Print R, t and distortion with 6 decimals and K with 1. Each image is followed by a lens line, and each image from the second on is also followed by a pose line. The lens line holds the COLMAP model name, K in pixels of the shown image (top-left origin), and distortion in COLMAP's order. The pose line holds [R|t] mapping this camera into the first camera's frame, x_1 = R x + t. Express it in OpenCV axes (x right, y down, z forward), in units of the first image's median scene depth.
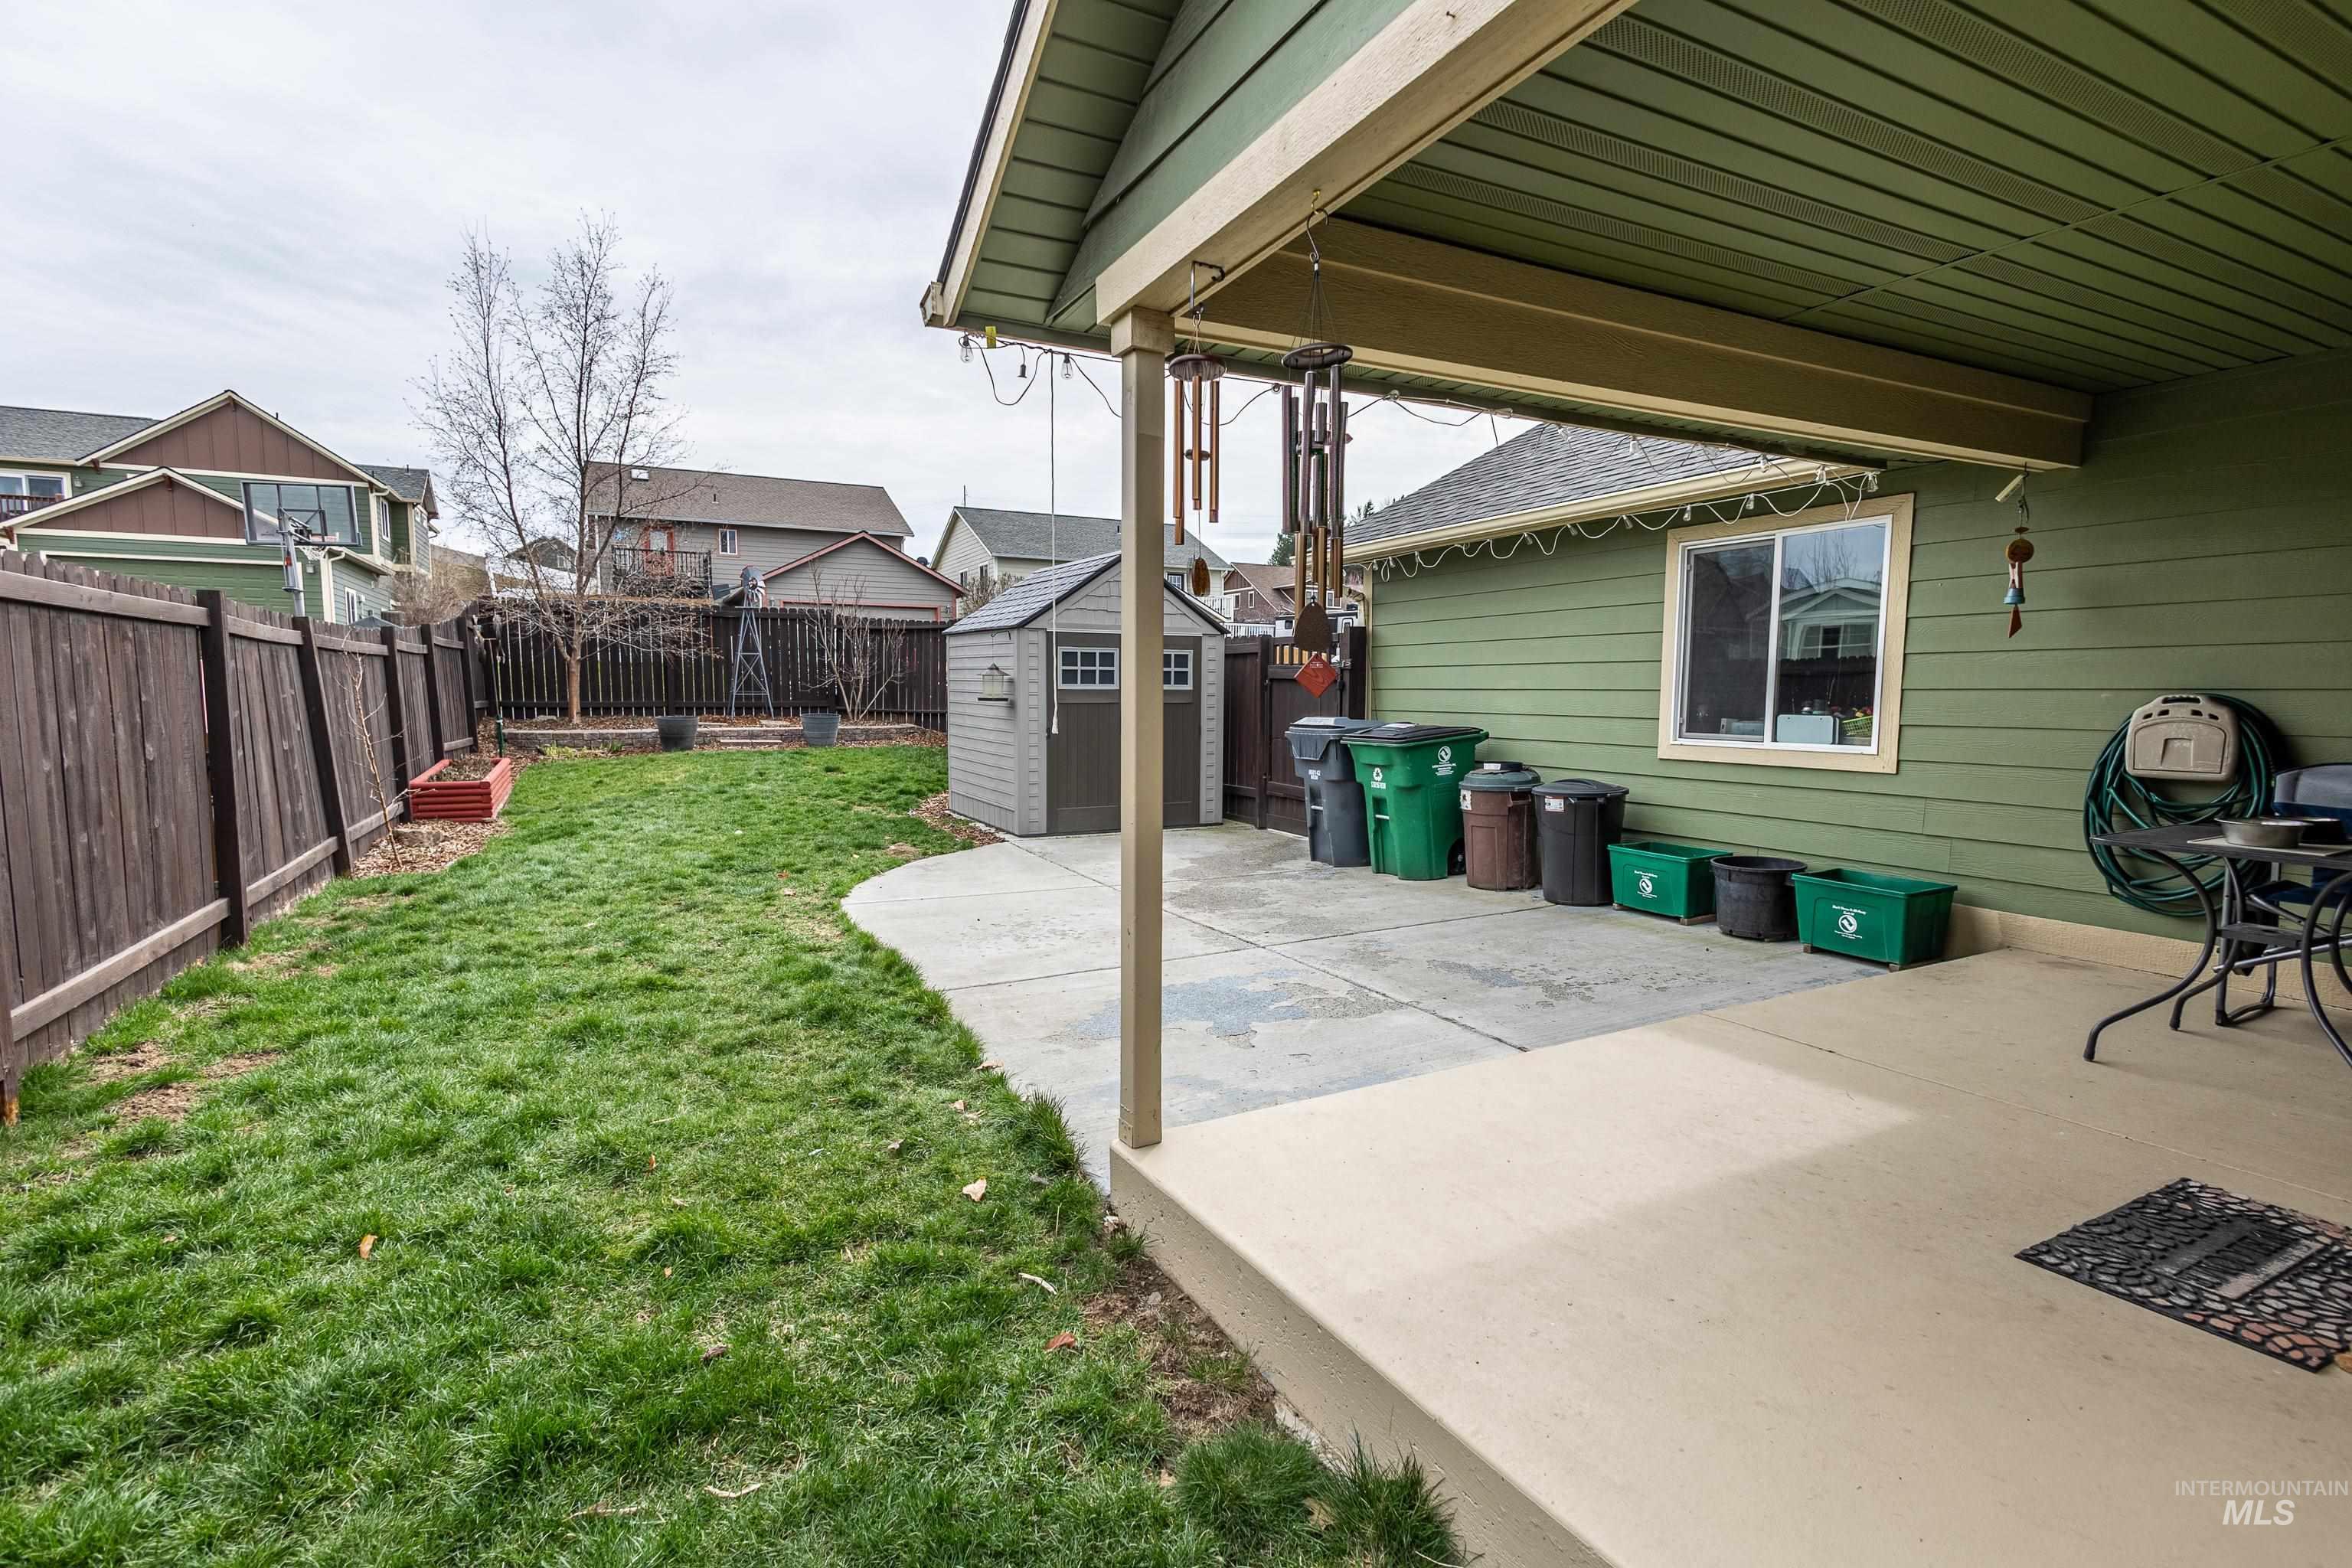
lens RADIAL K [[1085.7, 0, 1174.7], [0, 1085.7, 799.3], [0, 0, 1]] dist [0.009275, -0.001563]
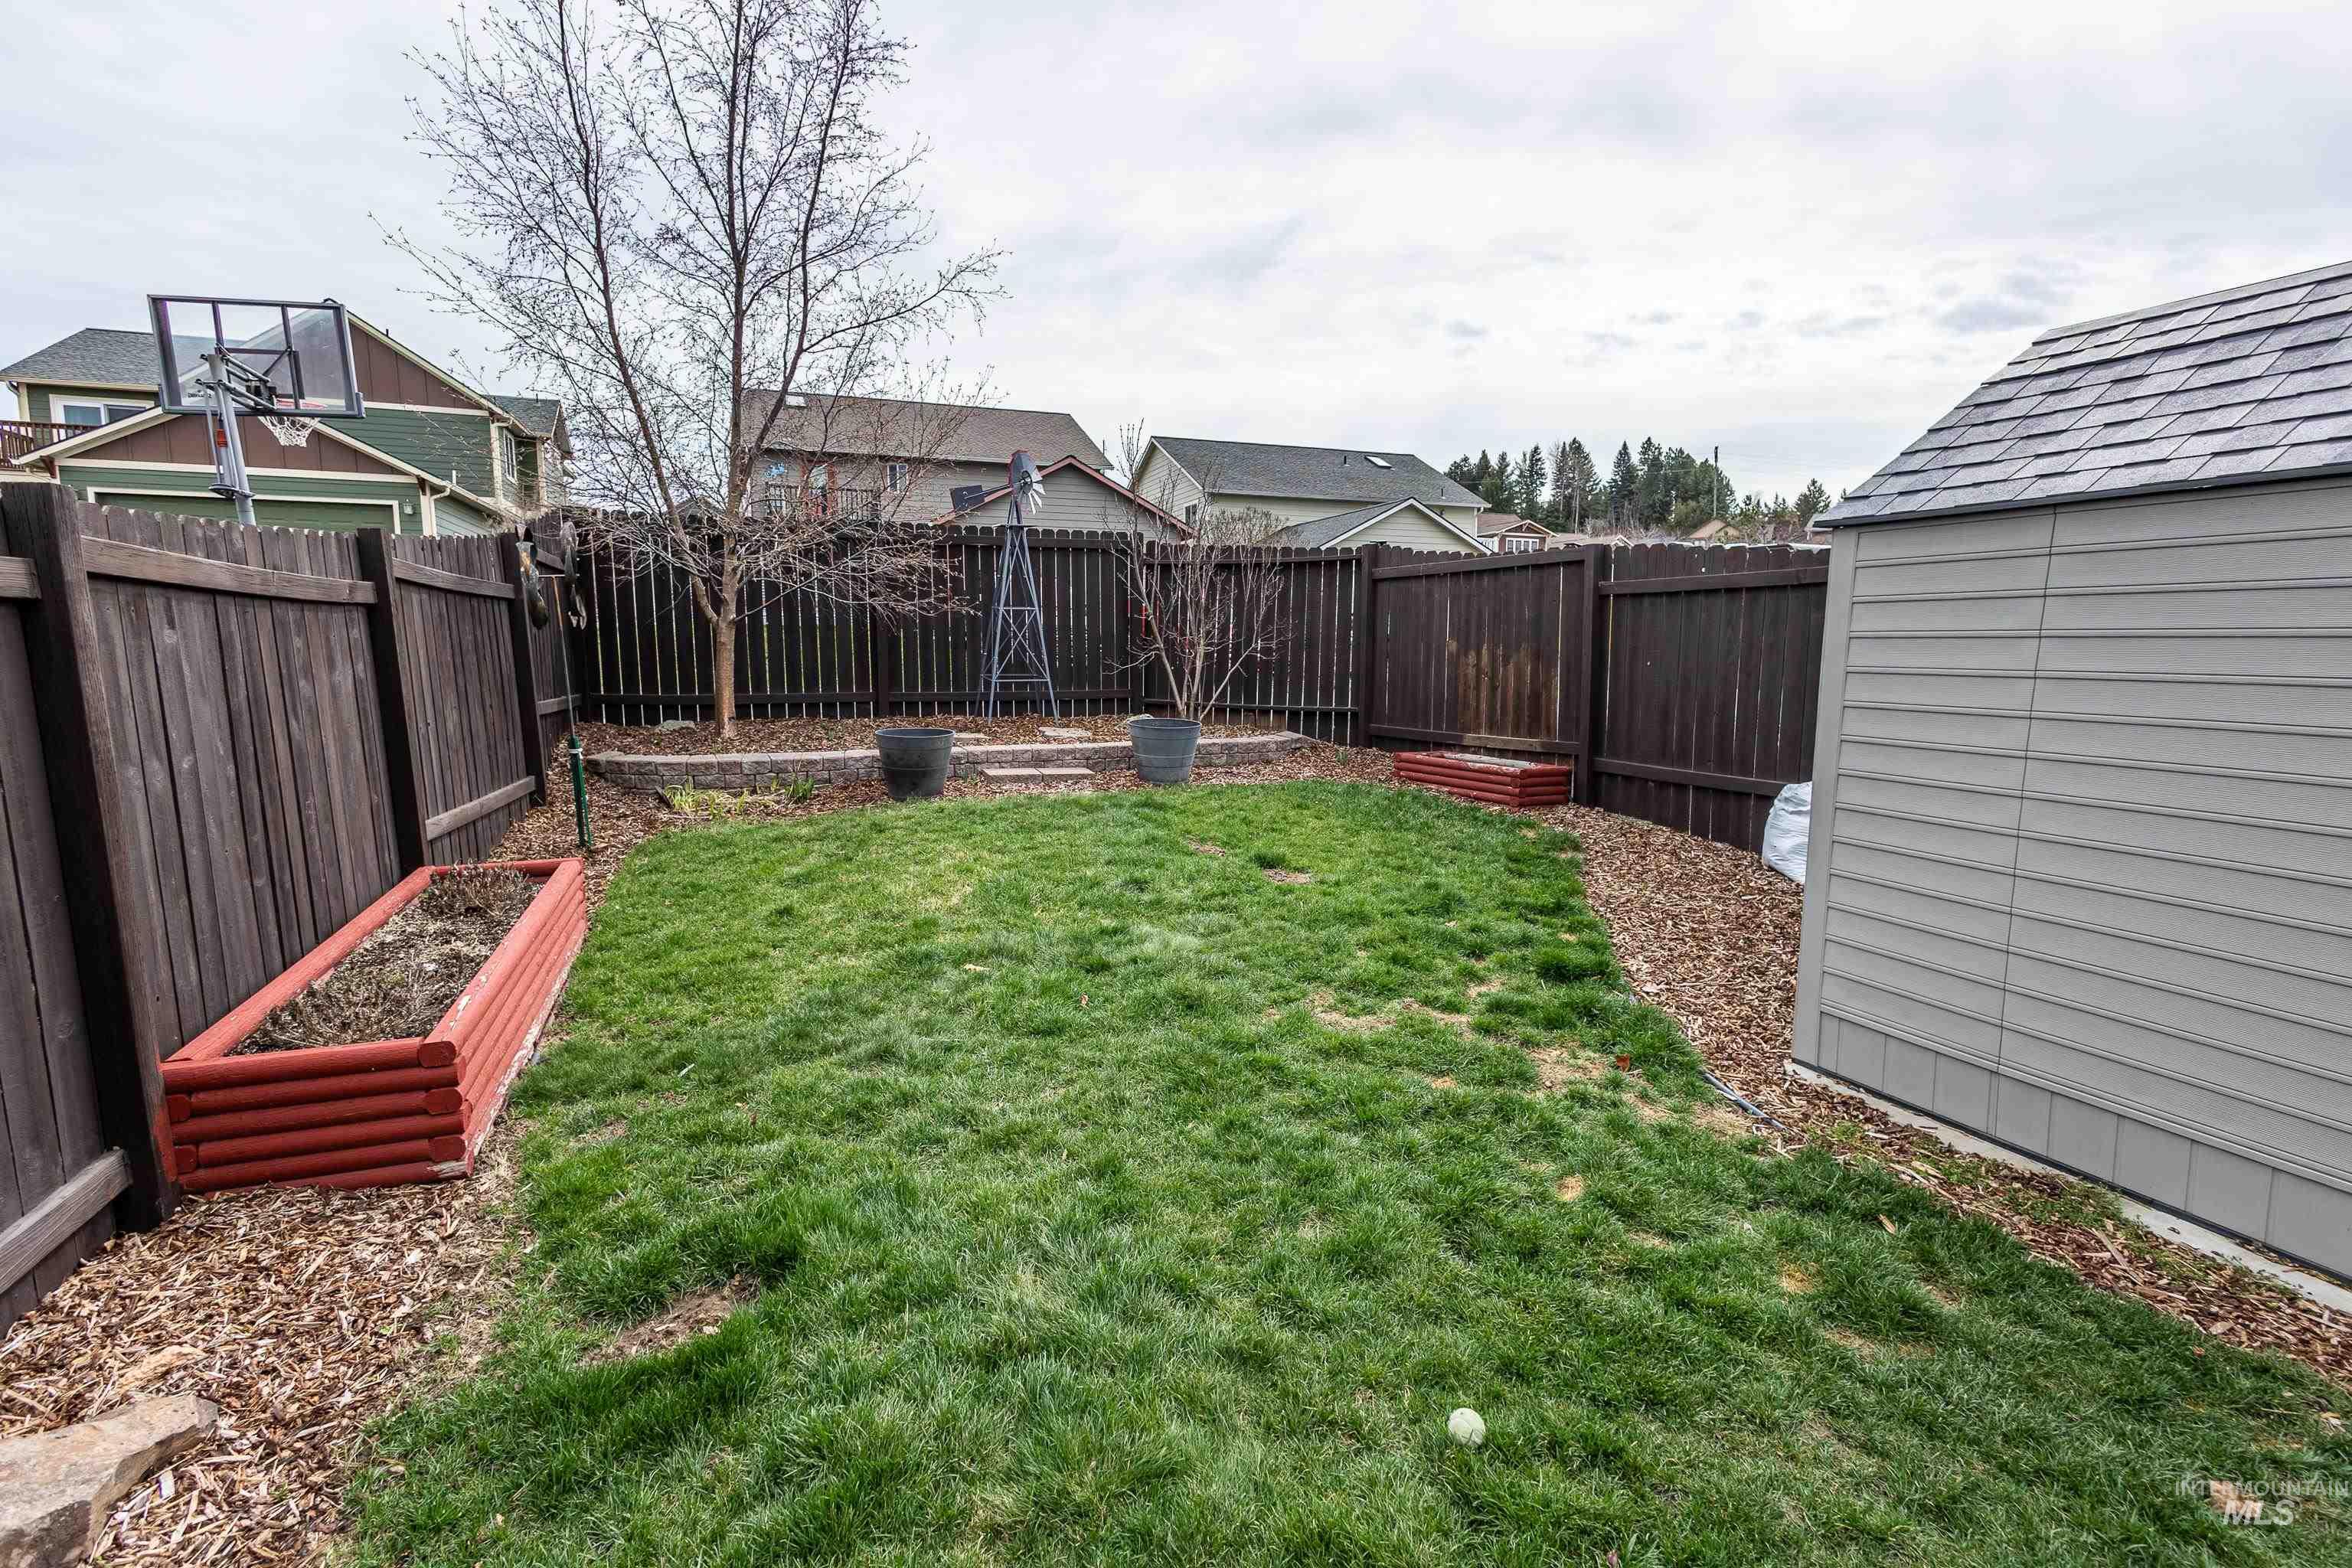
lens RADIAL K [[1085.7, 0, 1161.7], [0, 1085.7, 796.1], [0, 0, 1]] dist [0.009275, -0.001563]
pose [[0.992724, 0.013221, -0.119688, -0.262290], [-0.009343, 0.999415, 0.032906, -0.058677], [0.120053, -0.031548, 0.992266, 0.473053]]
